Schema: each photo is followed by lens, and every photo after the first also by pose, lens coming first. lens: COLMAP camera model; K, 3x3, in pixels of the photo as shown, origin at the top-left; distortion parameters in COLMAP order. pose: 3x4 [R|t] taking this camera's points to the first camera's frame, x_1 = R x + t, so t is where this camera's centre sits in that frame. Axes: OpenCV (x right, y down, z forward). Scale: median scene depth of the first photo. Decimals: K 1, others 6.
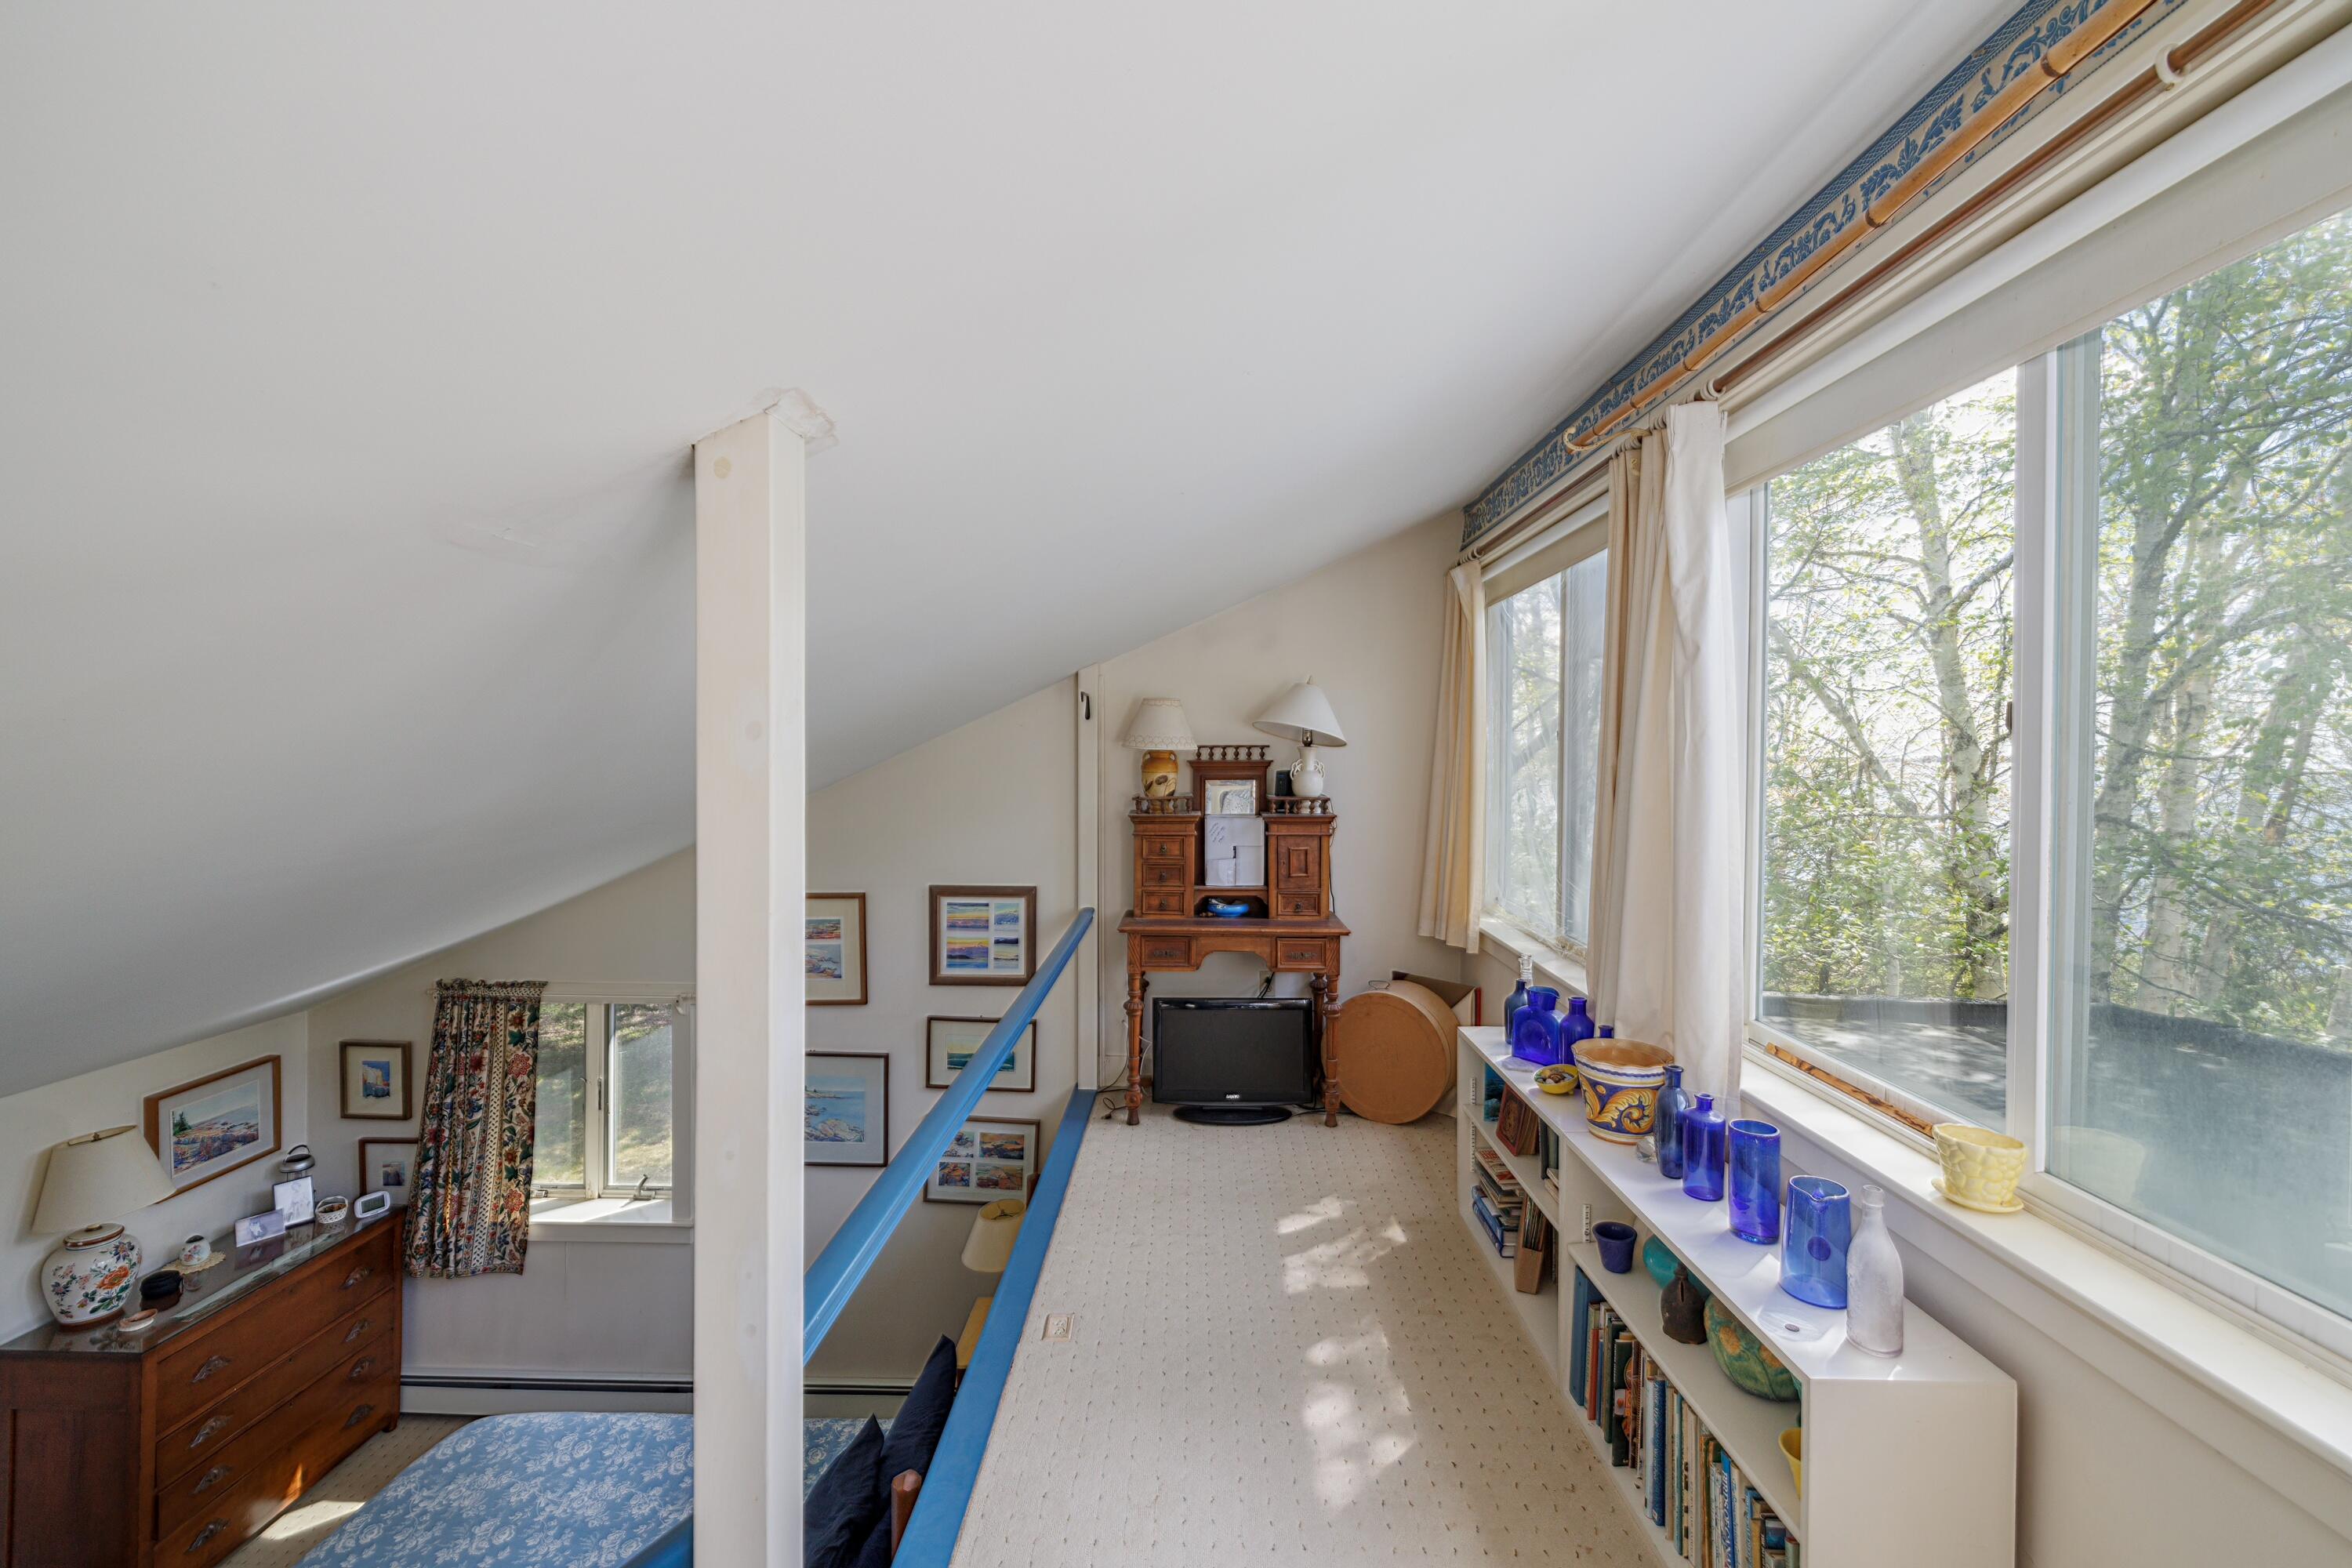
lens RADIAL K [[994.0, 0, 1165.9], [0, 994.0, 767.9], [0, 0, 1]] dist [0.001293, -0.000129]
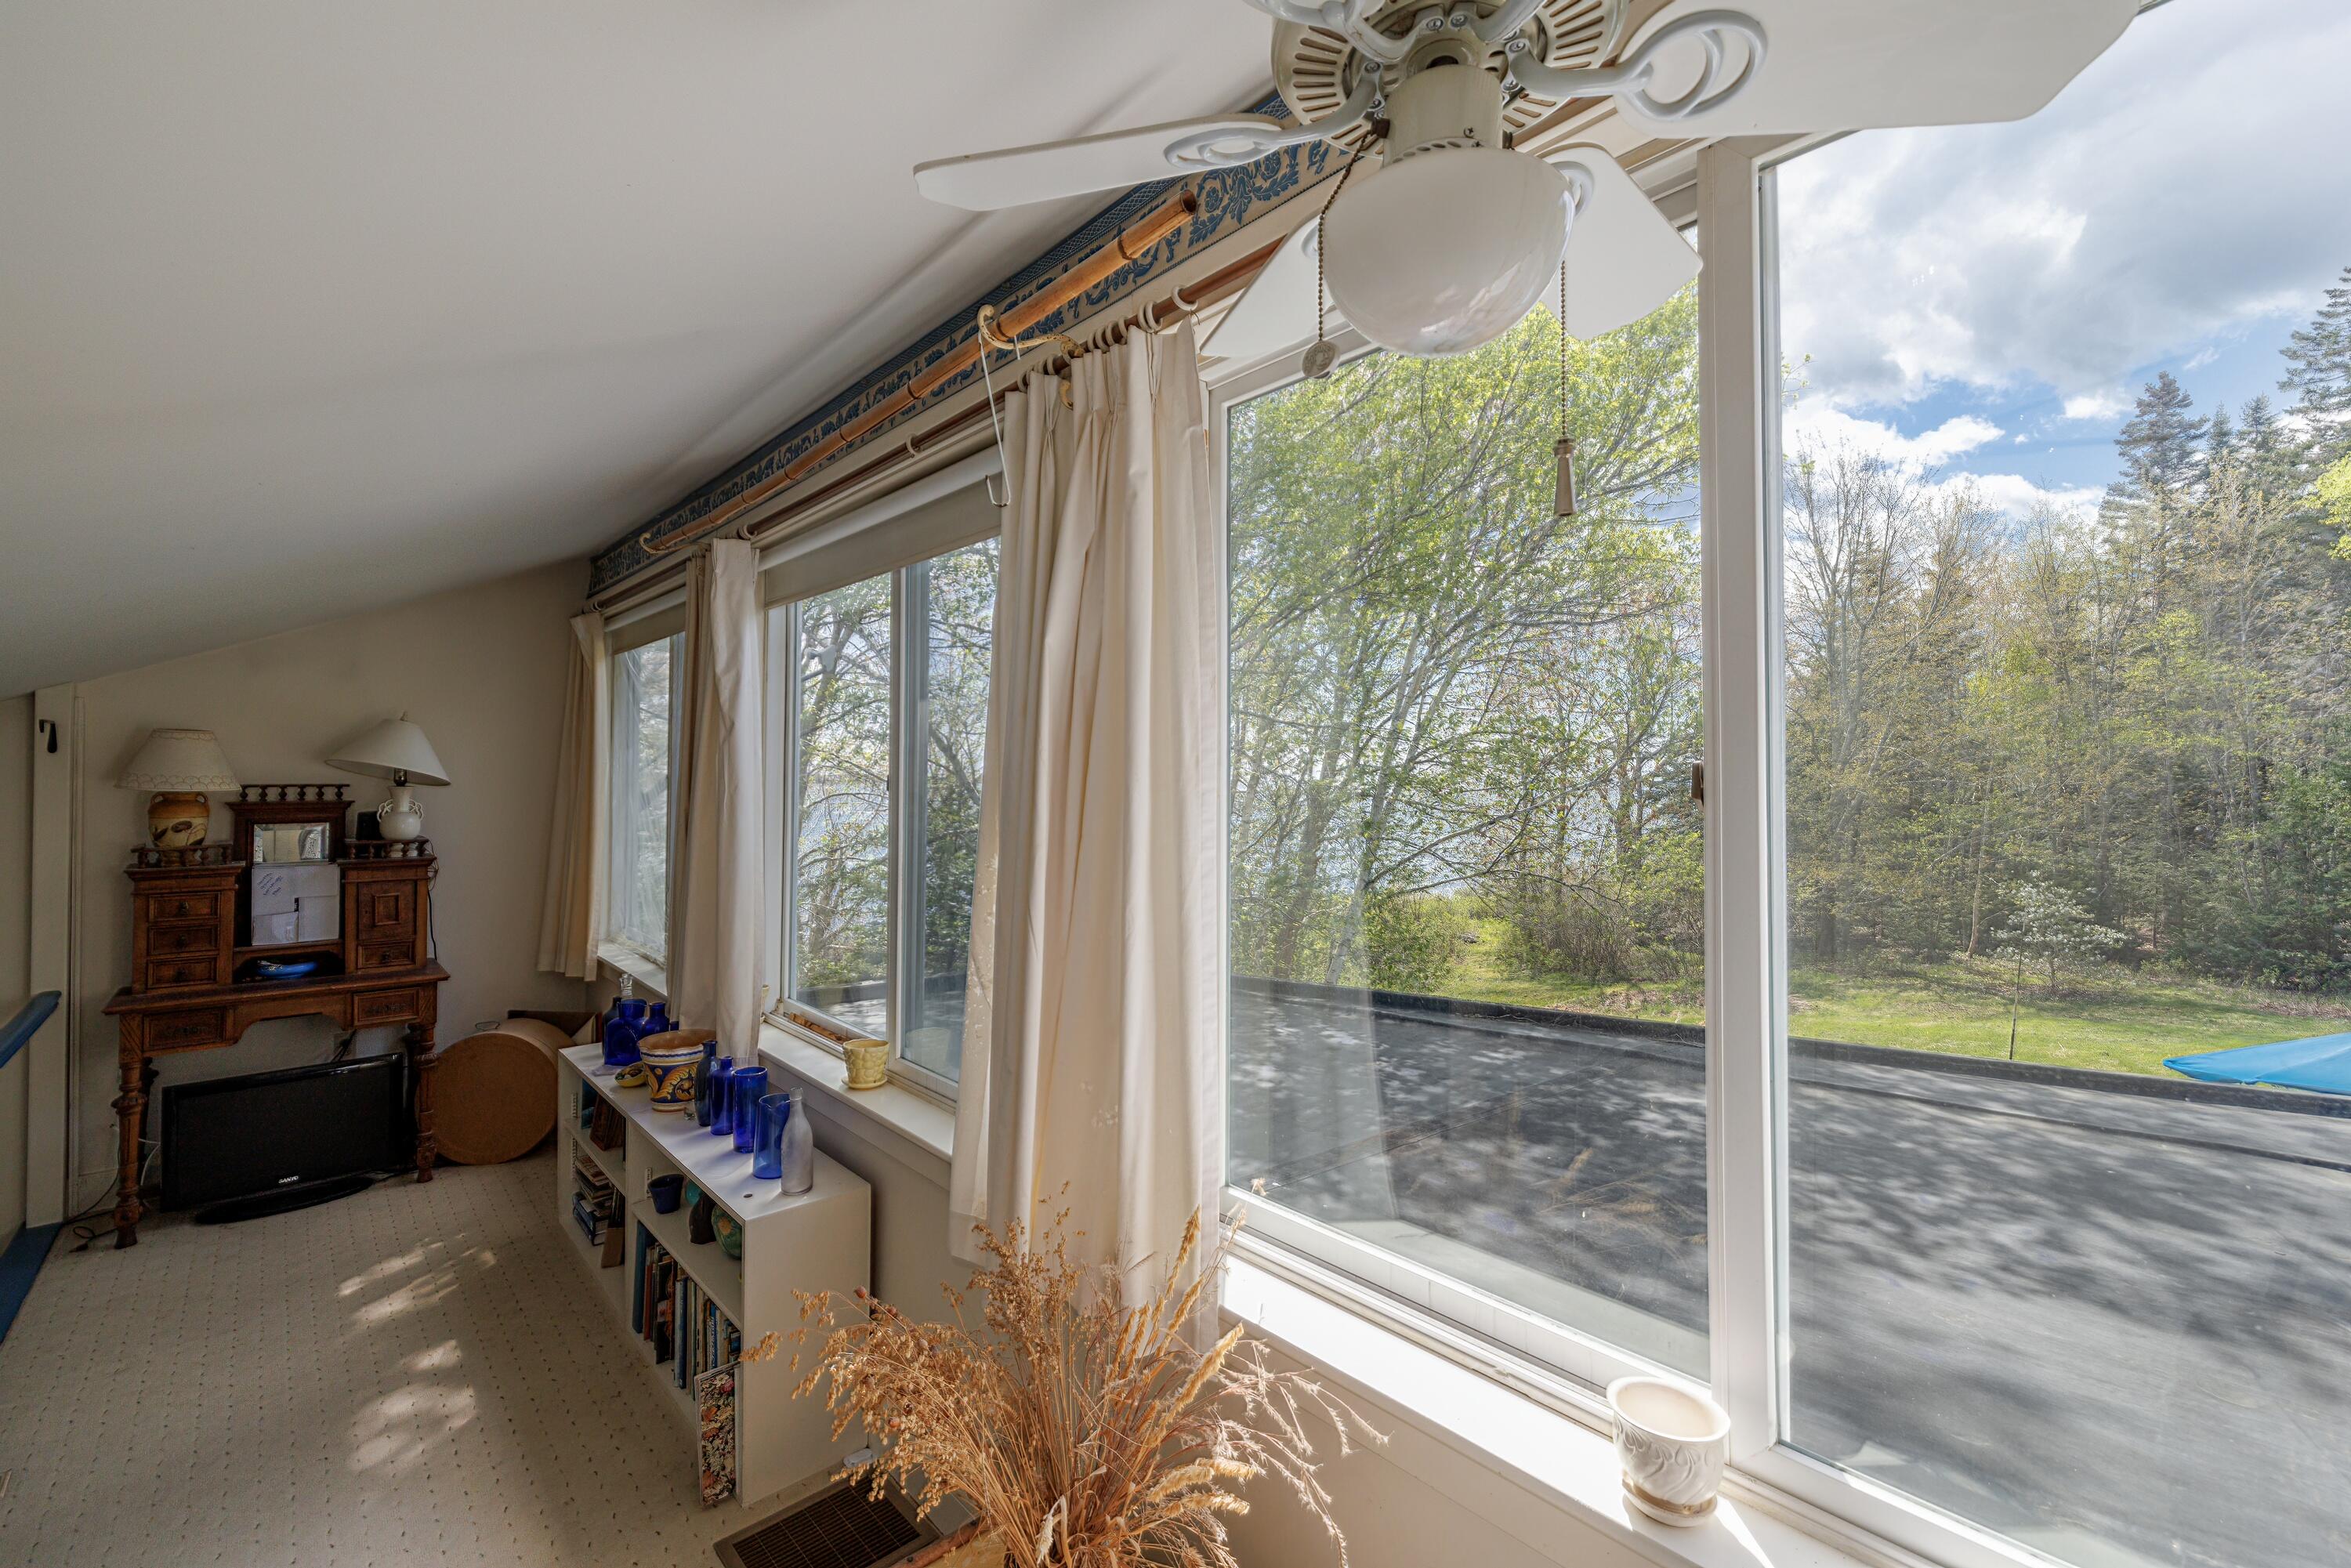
lens RADIAL K [[993.5, 0, 1165.4], [0, 993.5, 767.9], [0, 0, 1]] dist [0.001293, -0.000129]
pose [[0.725269, 0.009166, 0.688405, 0.020874], [0.005844, 0.999793, -0.019470, -0.017190], [-0.688441, 0.018144, 0.725065, -0.200698]]
